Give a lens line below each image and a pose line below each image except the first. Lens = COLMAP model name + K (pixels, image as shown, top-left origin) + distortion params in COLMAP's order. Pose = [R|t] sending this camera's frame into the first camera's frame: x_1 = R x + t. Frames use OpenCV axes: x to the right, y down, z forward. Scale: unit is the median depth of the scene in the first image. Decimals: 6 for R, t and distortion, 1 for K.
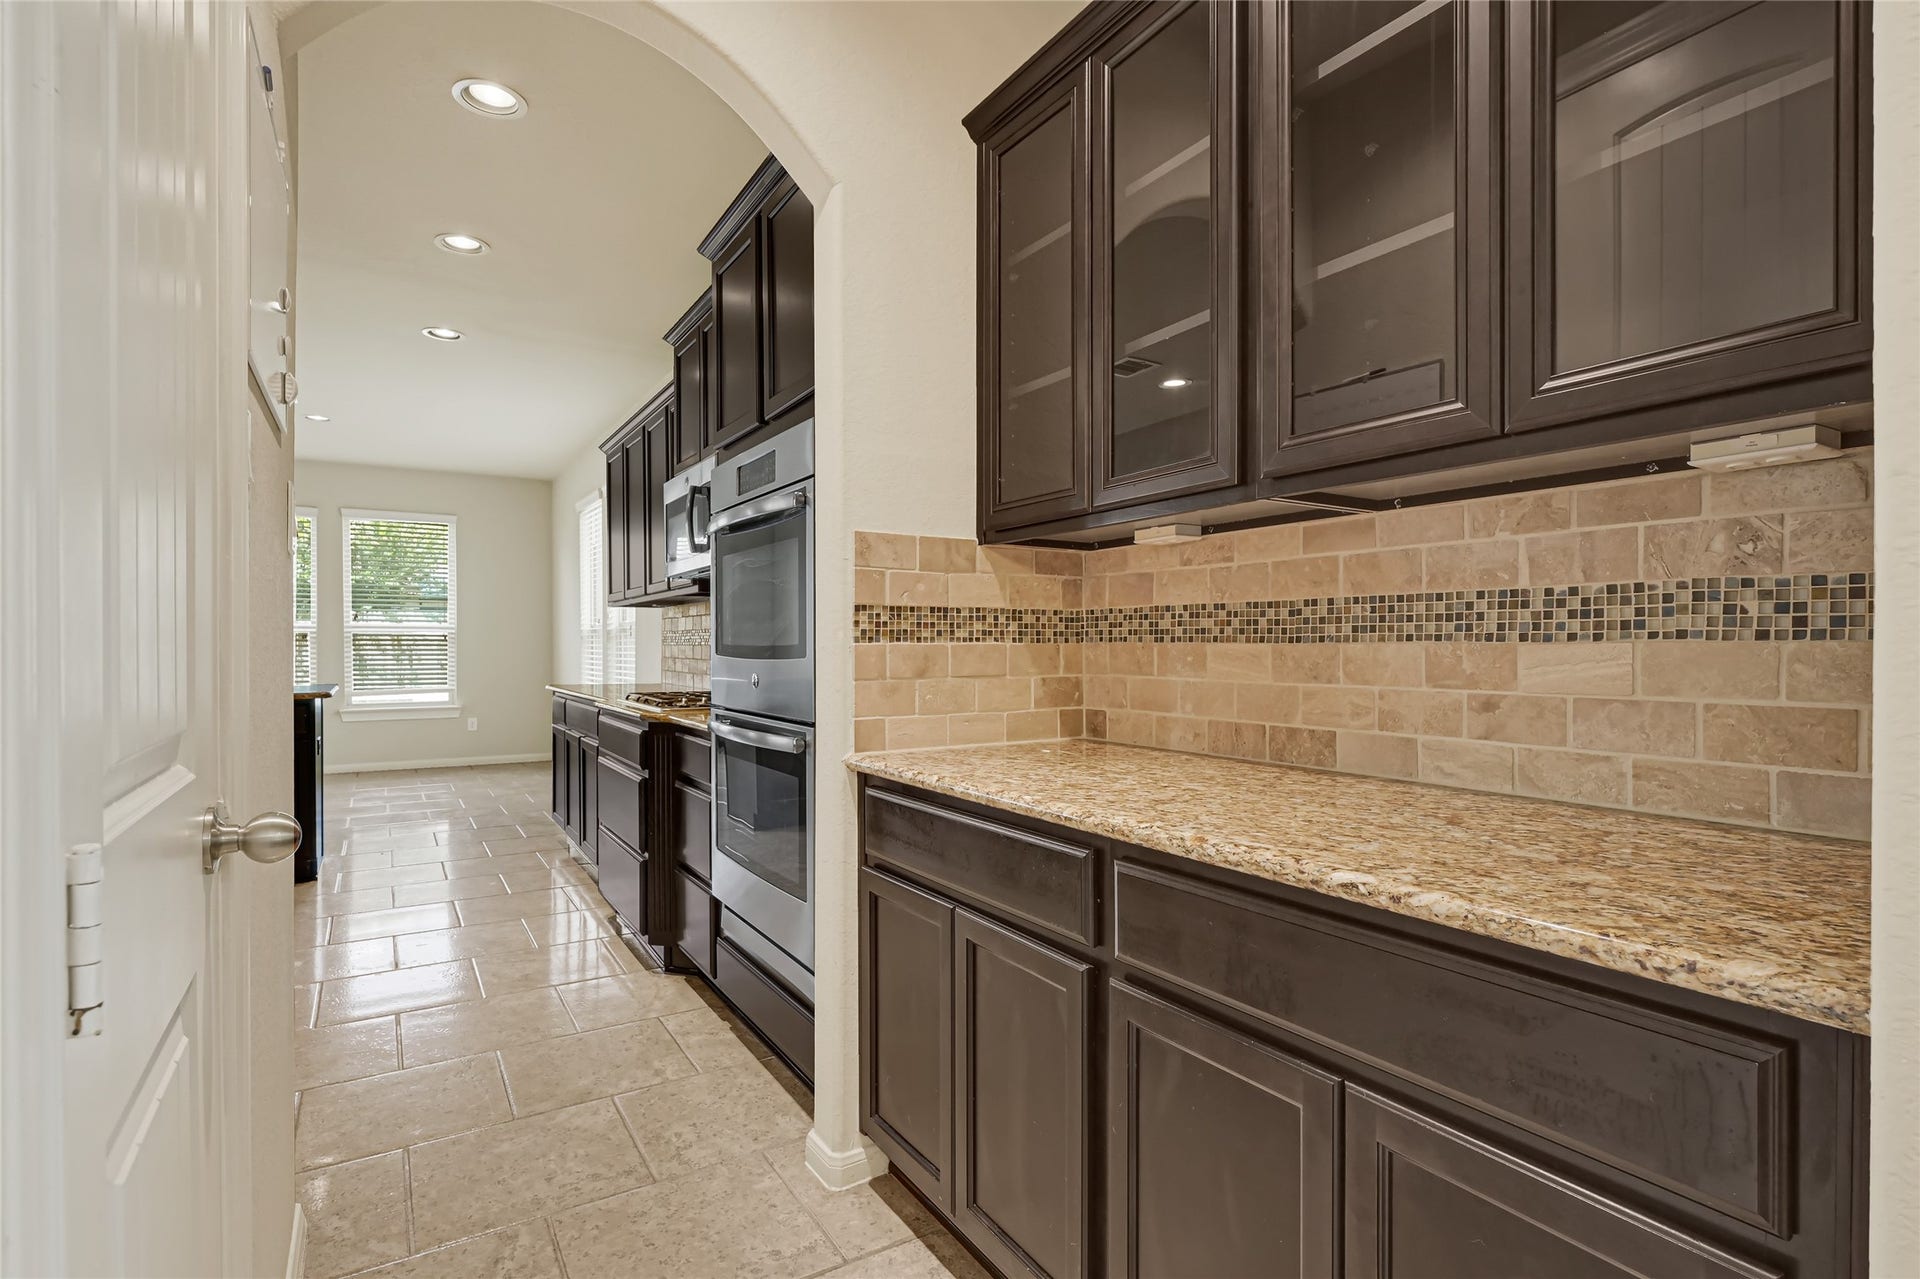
lens RADIAL K [[945.6, 0, 960.2], [0, 945.6, 641.8], [0, 0, 1]] dist [-0.012039, -0.001259]
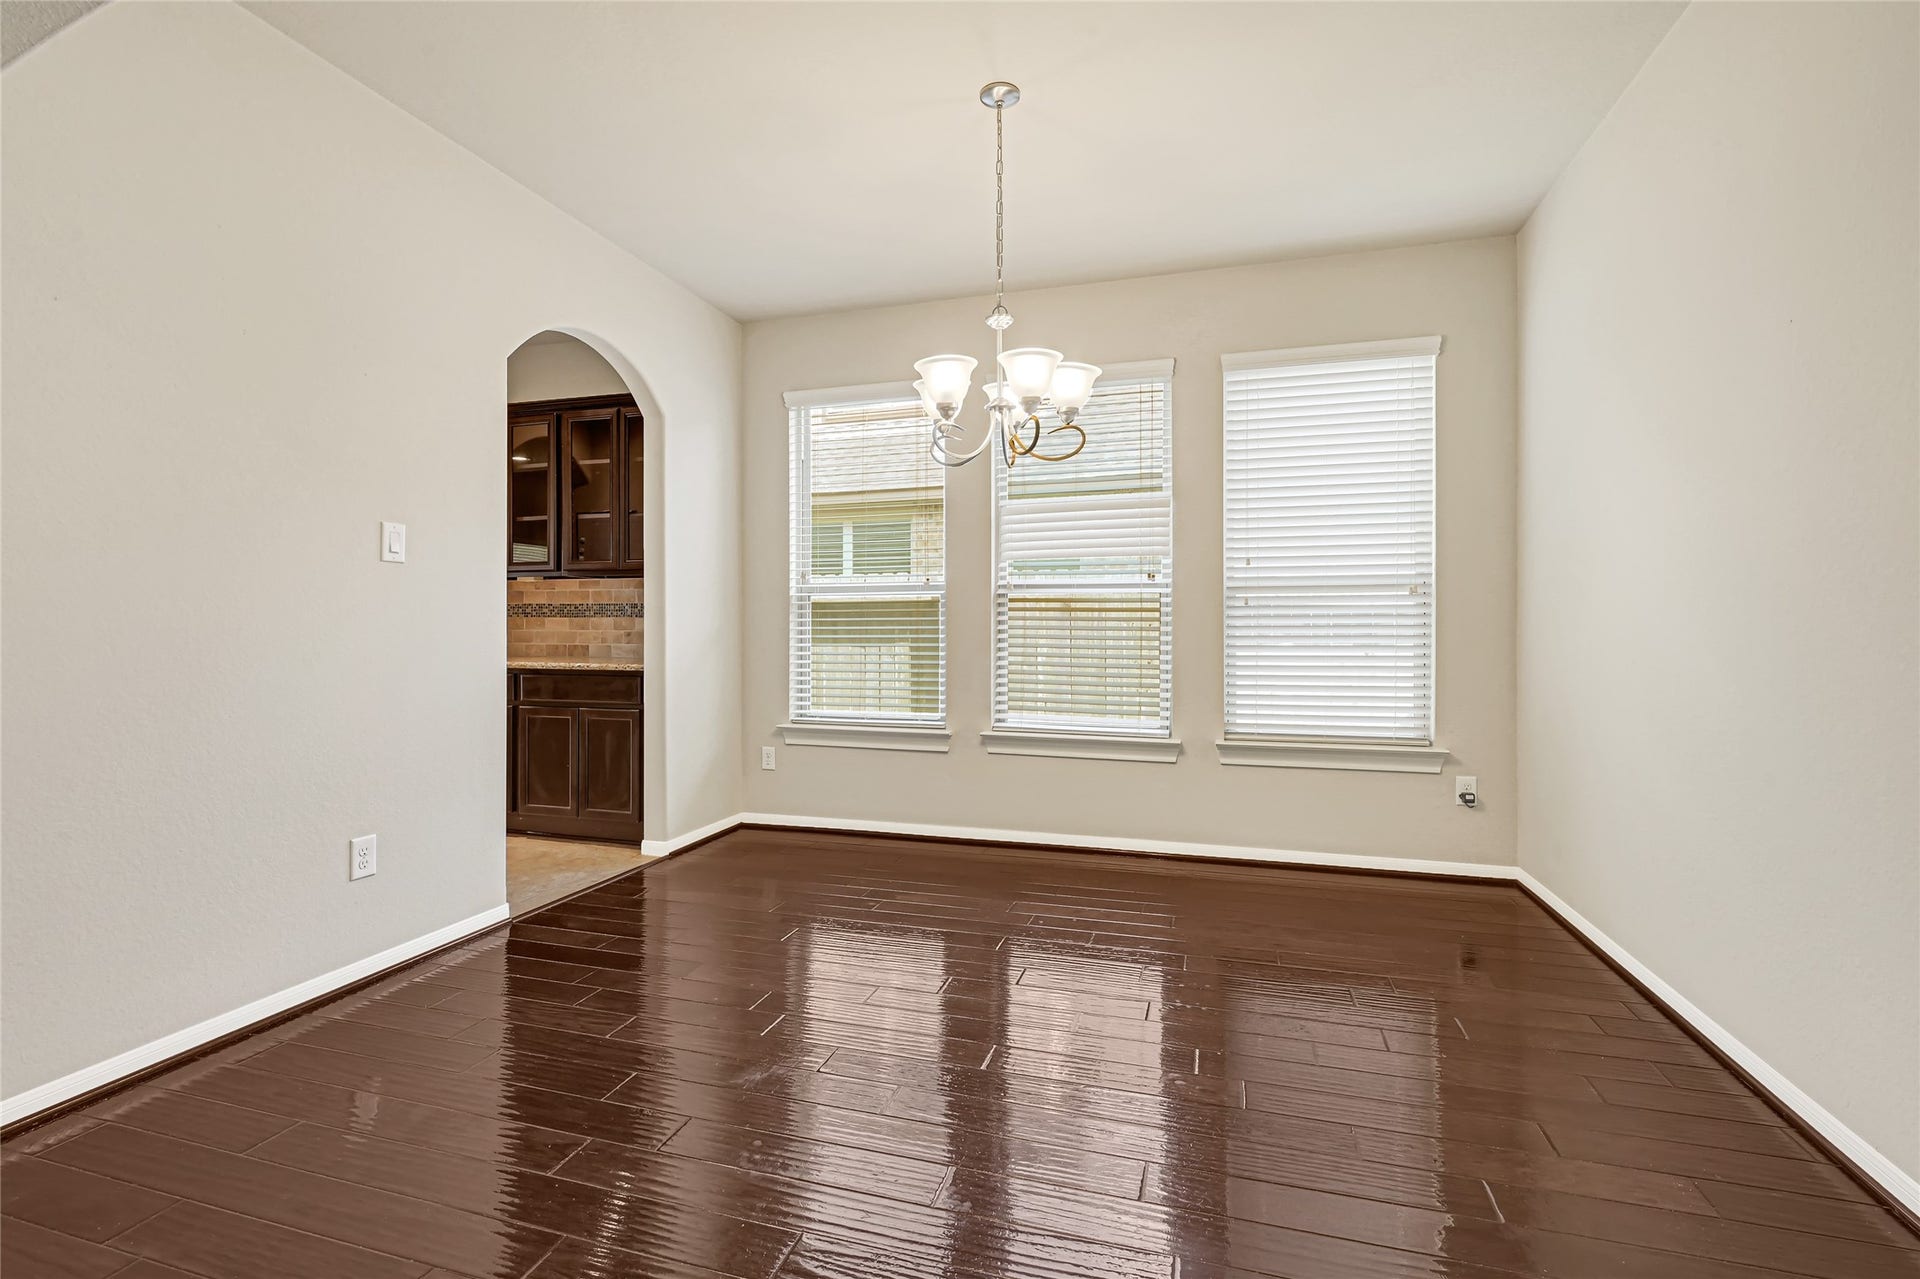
lens RADIAL K [[851.1, 0, 965.7], [0, 851.1, 625.7], [0, 0, 1]] dist [-0.004345, -0.000518]
pose [[0.748440, 0.000667, 0.663203, -0.537841], [-0.002454, 0.999995, 0.001763, 0.019953], [-0.663198, -0.002947, 0.748438, -1.928868]]
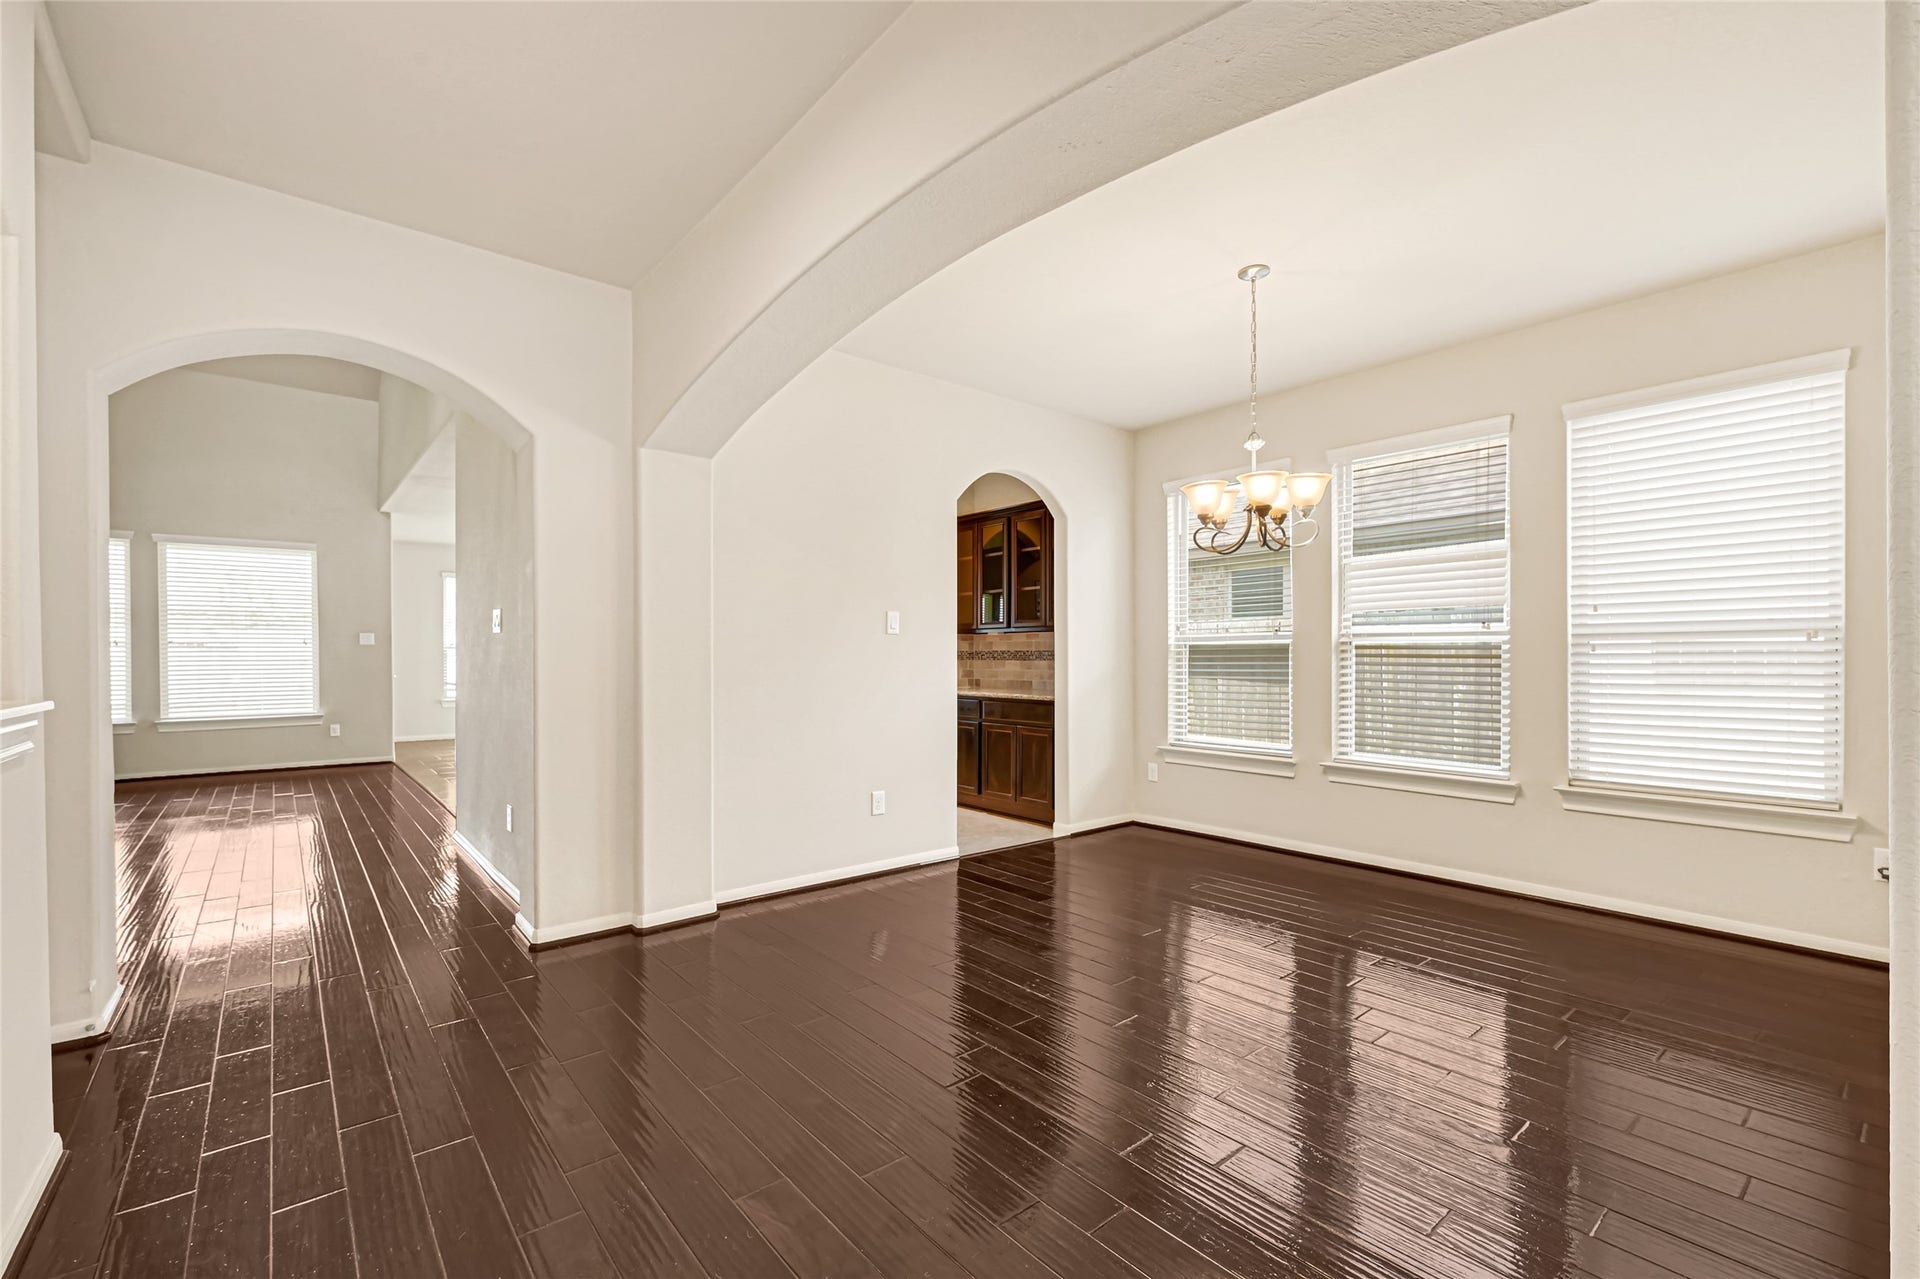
lens RADIAL K [[814.2, 0, 965.2], [0, 814.2, 658.2], [0, 0, 1]] dist [-0.002906, -0.000180]
pose [[0.989570, 0.000289, 0.144053, -0.441281], [-0.000745, 0.999995, 0.003112, -0.020544], [-0.144052, -0.003186, 0.989565, -2.602159]]
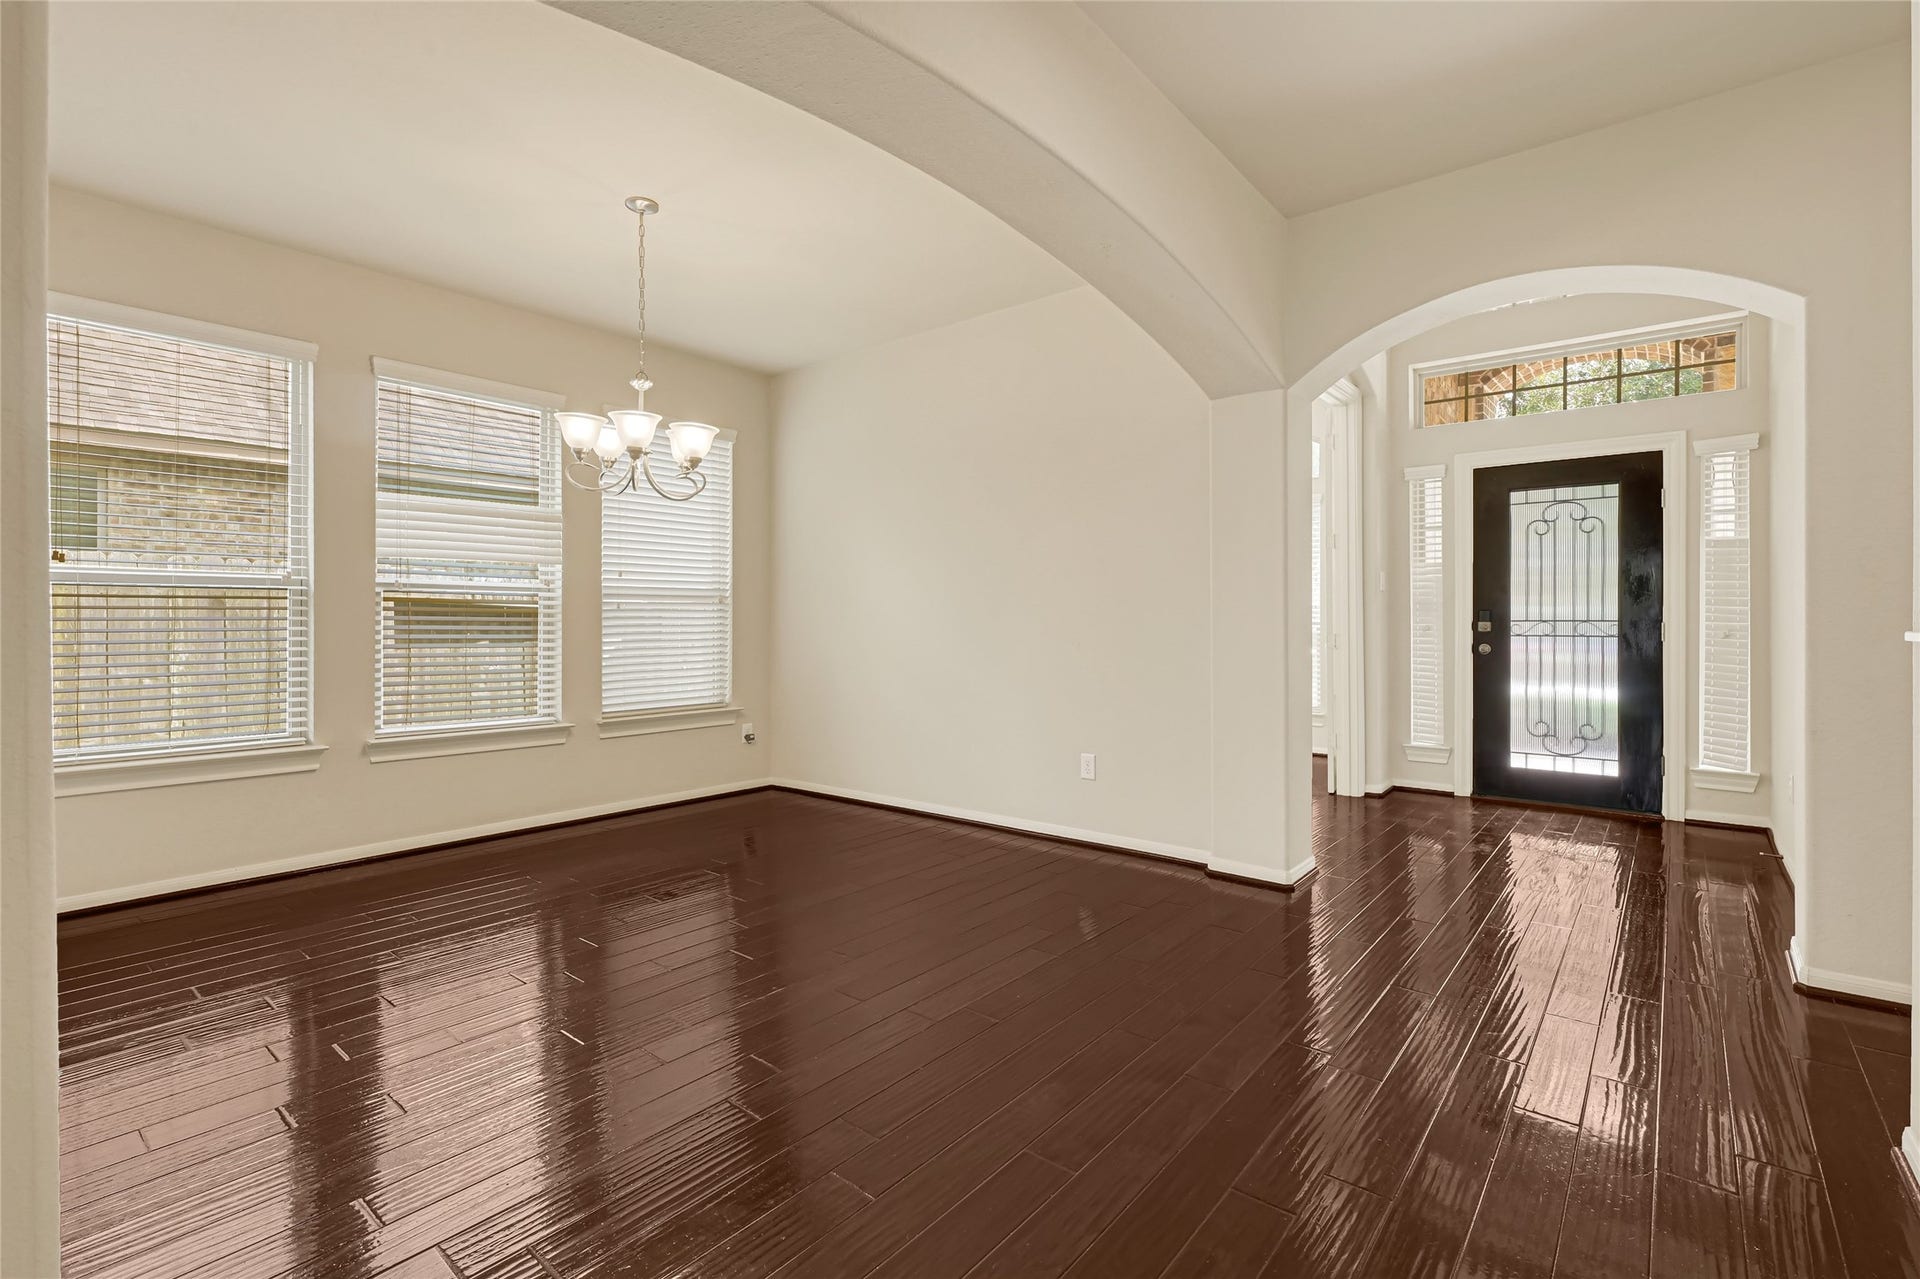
lens RADIAL K [[851.1, 0, 952.3], [0, 851.1, 621.3], [0, 0, 1]] dist [-0.004345, -0.000518]
pose [[-0.297663, 0.003383, 0.954665, -1.478387], [0.001626, 0.999994, -0.003037, 0.019482], [-0.954670, 0.000649, -0.297667, -0.977909]]
